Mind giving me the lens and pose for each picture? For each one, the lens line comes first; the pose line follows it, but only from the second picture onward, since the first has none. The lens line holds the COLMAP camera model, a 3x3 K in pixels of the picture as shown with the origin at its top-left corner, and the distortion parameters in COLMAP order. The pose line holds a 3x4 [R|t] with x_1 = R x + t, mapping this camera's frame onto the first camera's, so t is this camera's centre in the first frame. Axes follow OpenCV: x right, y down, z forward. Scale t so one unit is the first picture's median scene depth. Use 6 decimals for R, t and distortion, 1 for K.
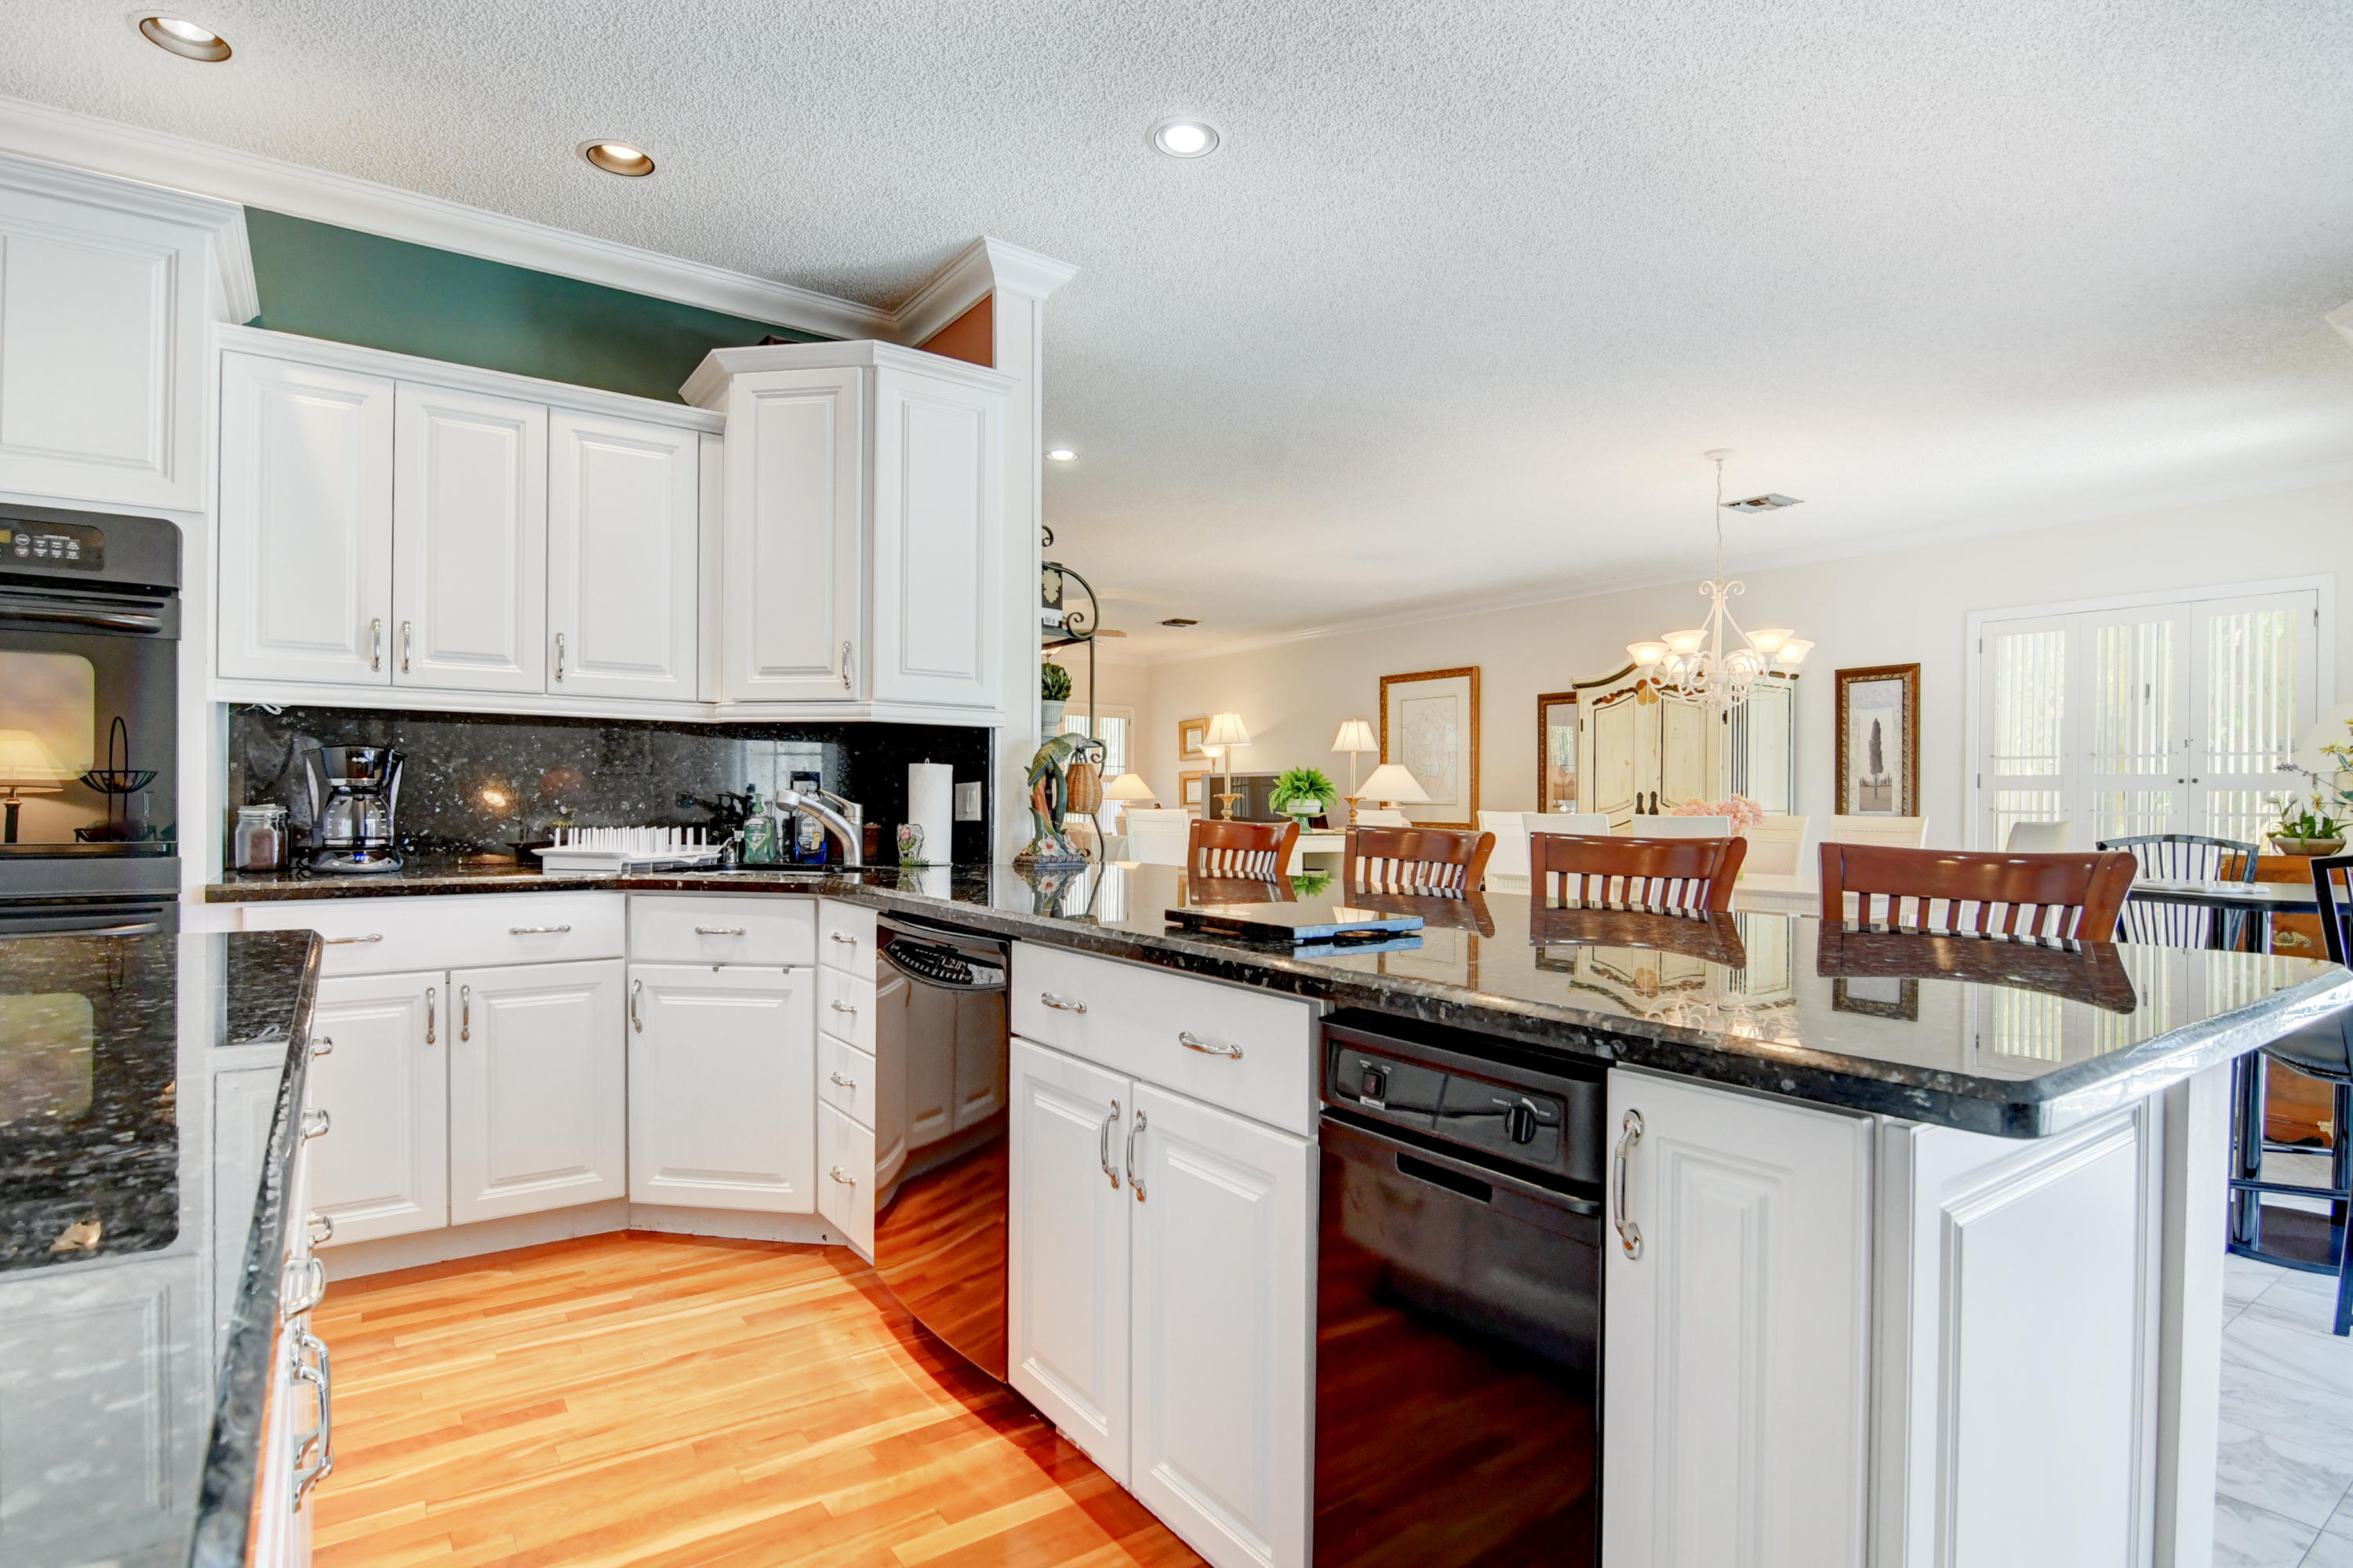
lens RADIAL K [[1175.8, 0, 1168.0], [0, 1175.8, 807.0], [0, 0, 1]] dist [-0.020225, -0.000341]
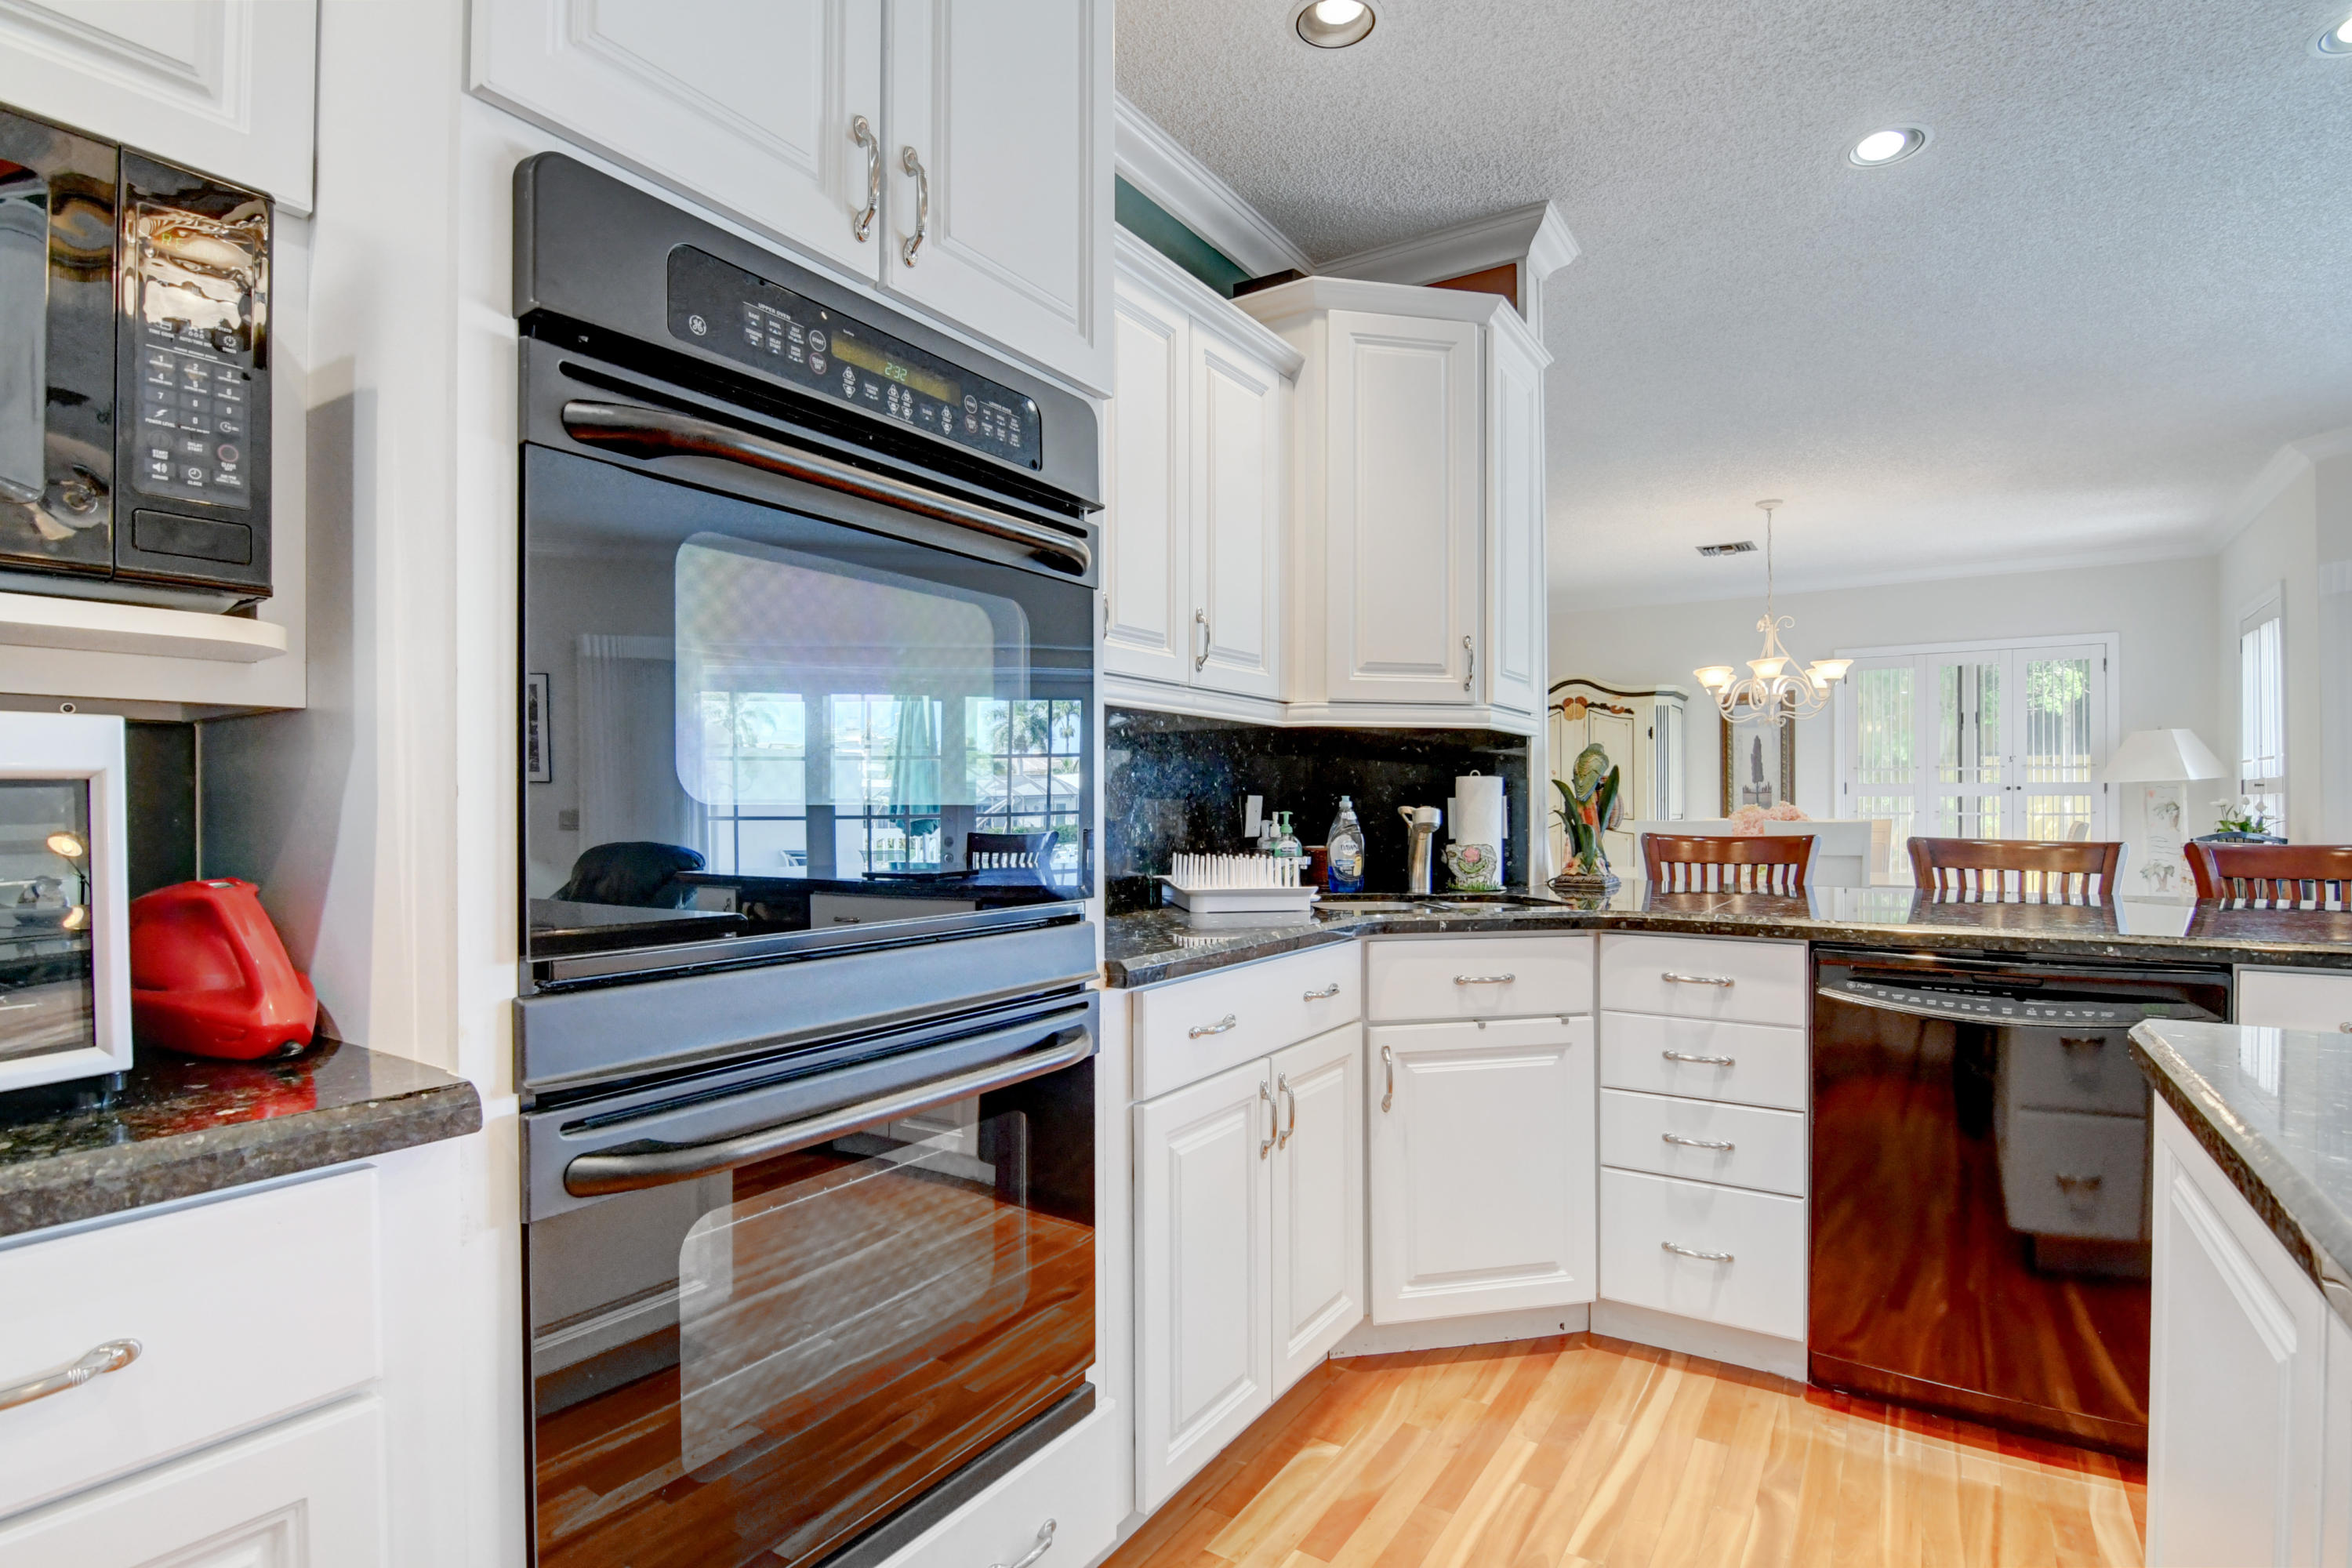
lens RADIAL K [[1145.7, 0, 1172.7], [0, 1145.7, 807.1], [0, 0, 1]] dist [-0.002562, -0.014063]
pose [[0.929804, -0.007834, 0.367971, -0.760502], [0.008790, 0.999961, -0.000923, -0.015212], [-0.367949, 0.004093, 0.929837, 0.279141]]
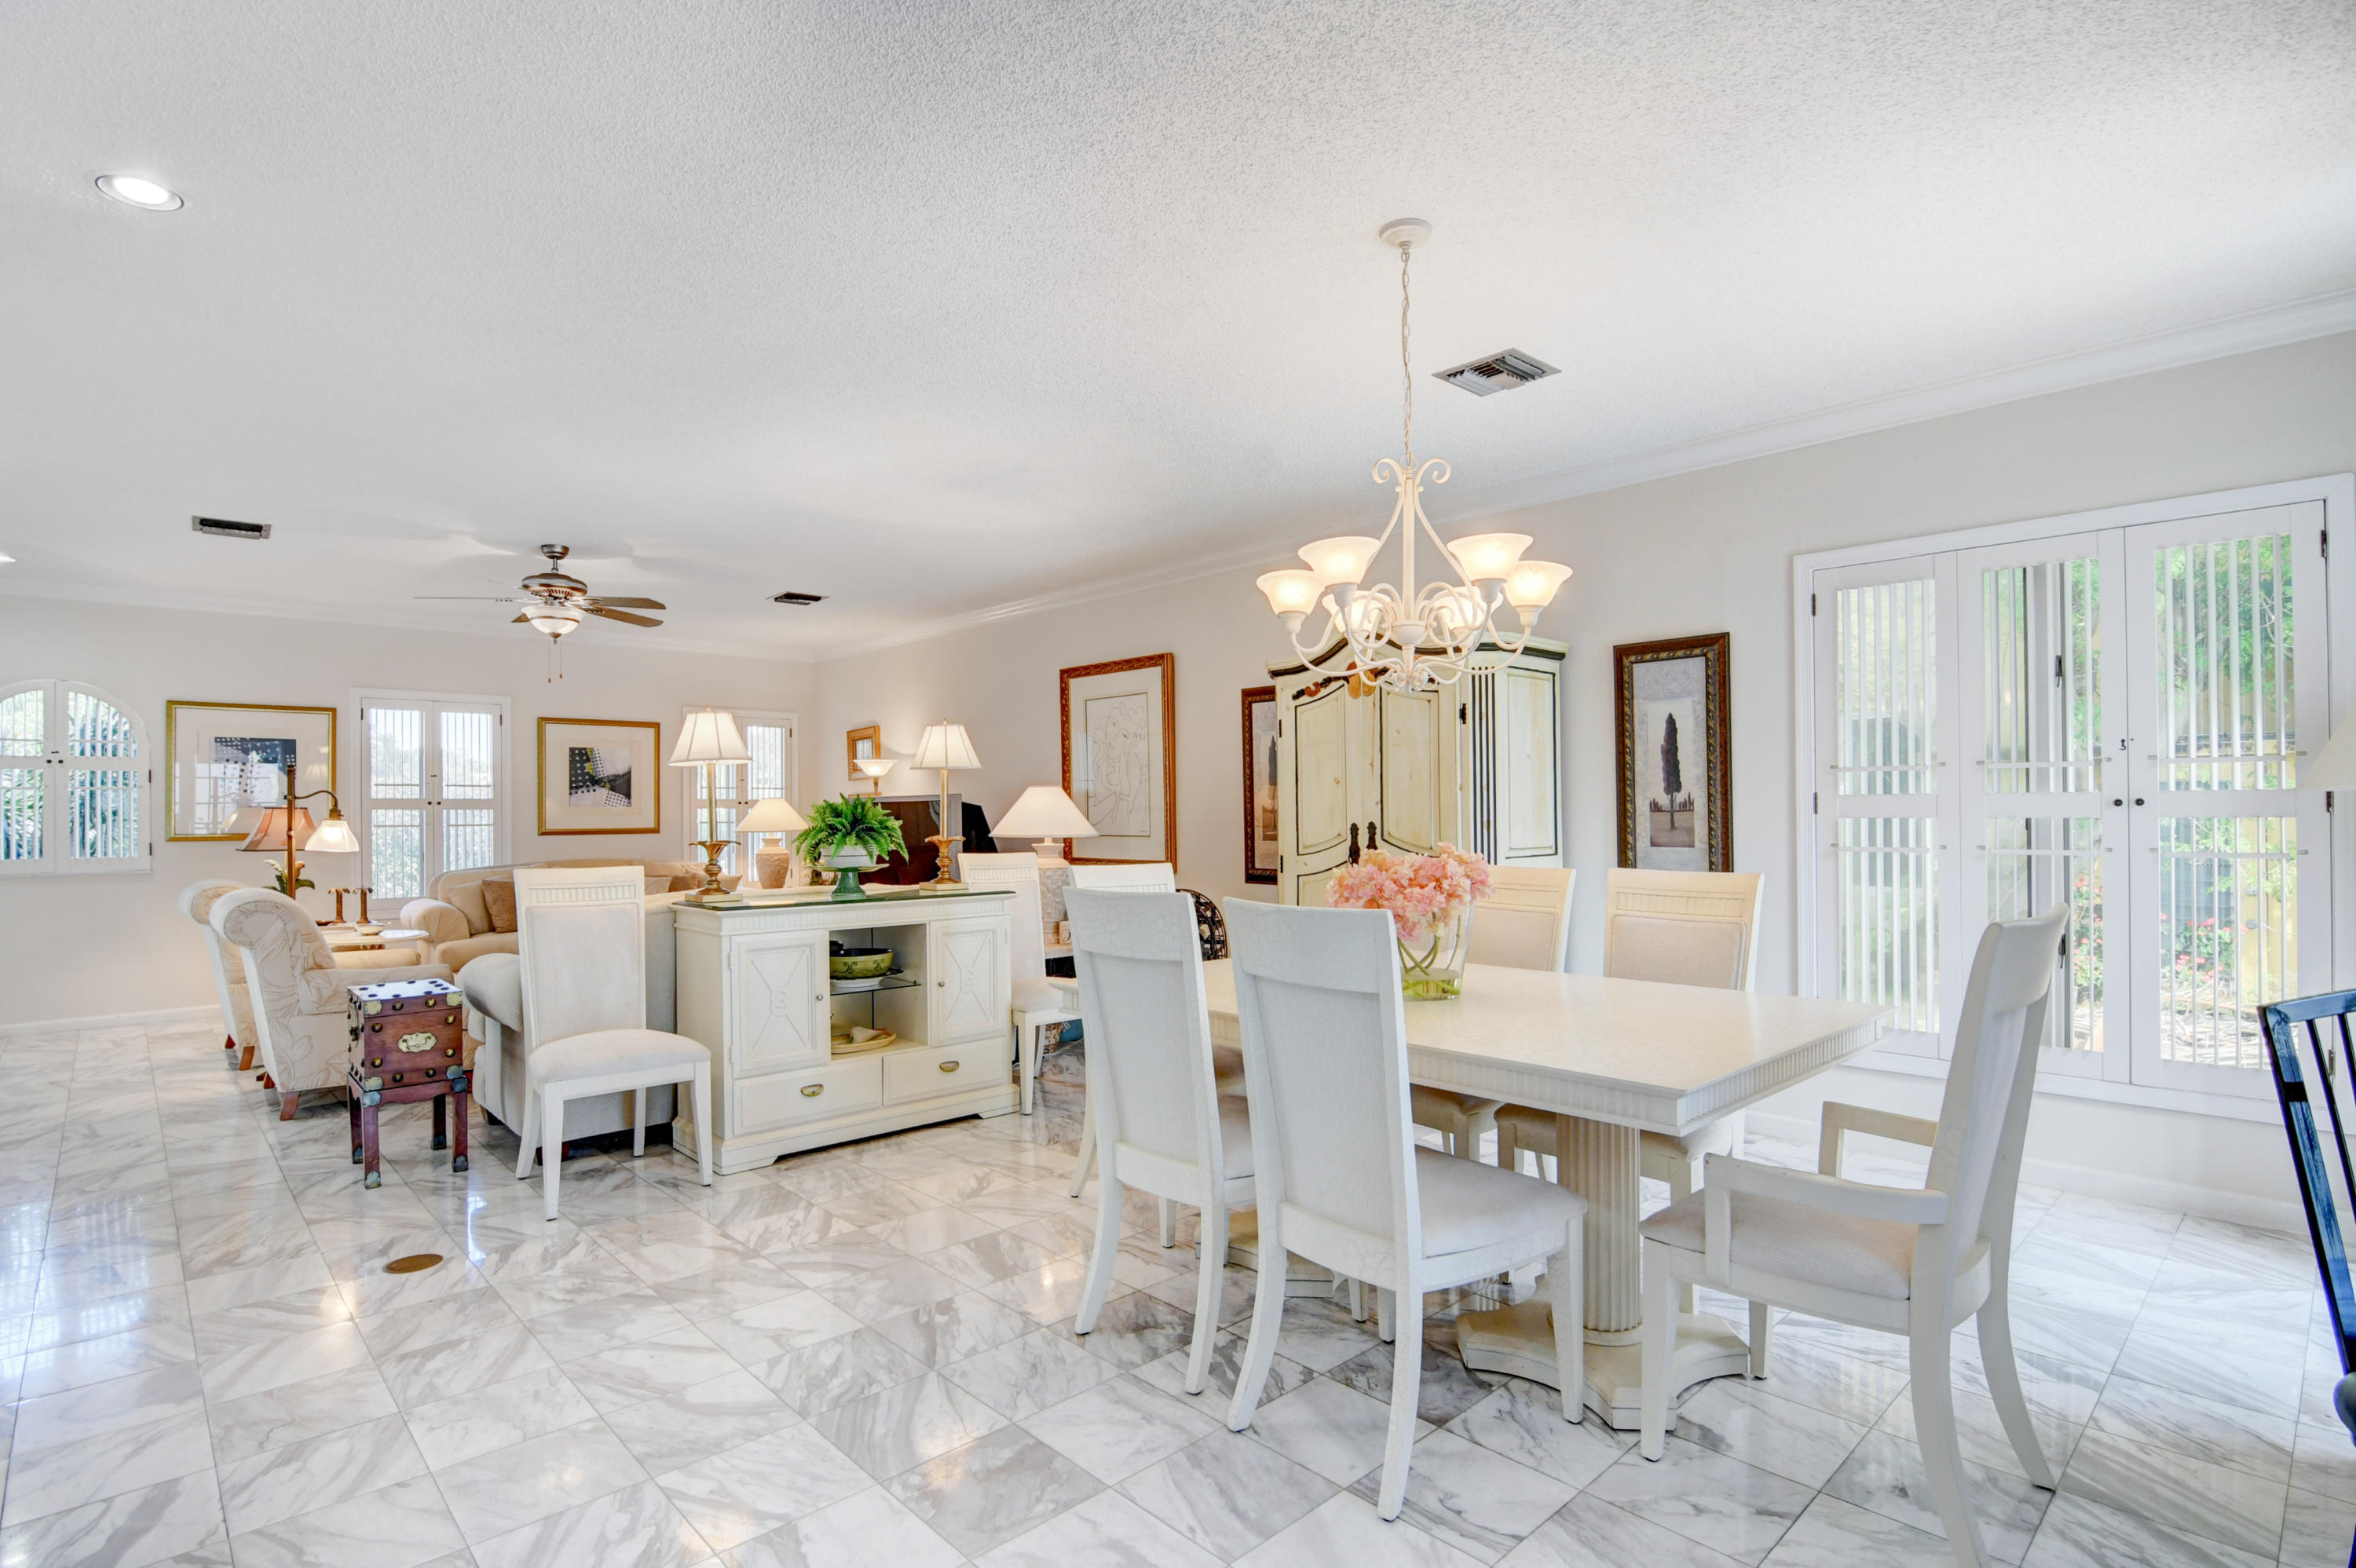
lens RADIAL K [[1147.5, 0, 1174.6], [0, 1147.5, 807.1], [0, 0, 1]] dist [-0.002562, -0.014063]
pose [[0.989295, -0.015063, 0.145152, 0.439940], [0.016556, 0.999822, -0.009083, -0.038674], [-0.144990, 0.011389, 0.989368, 0.753075]]
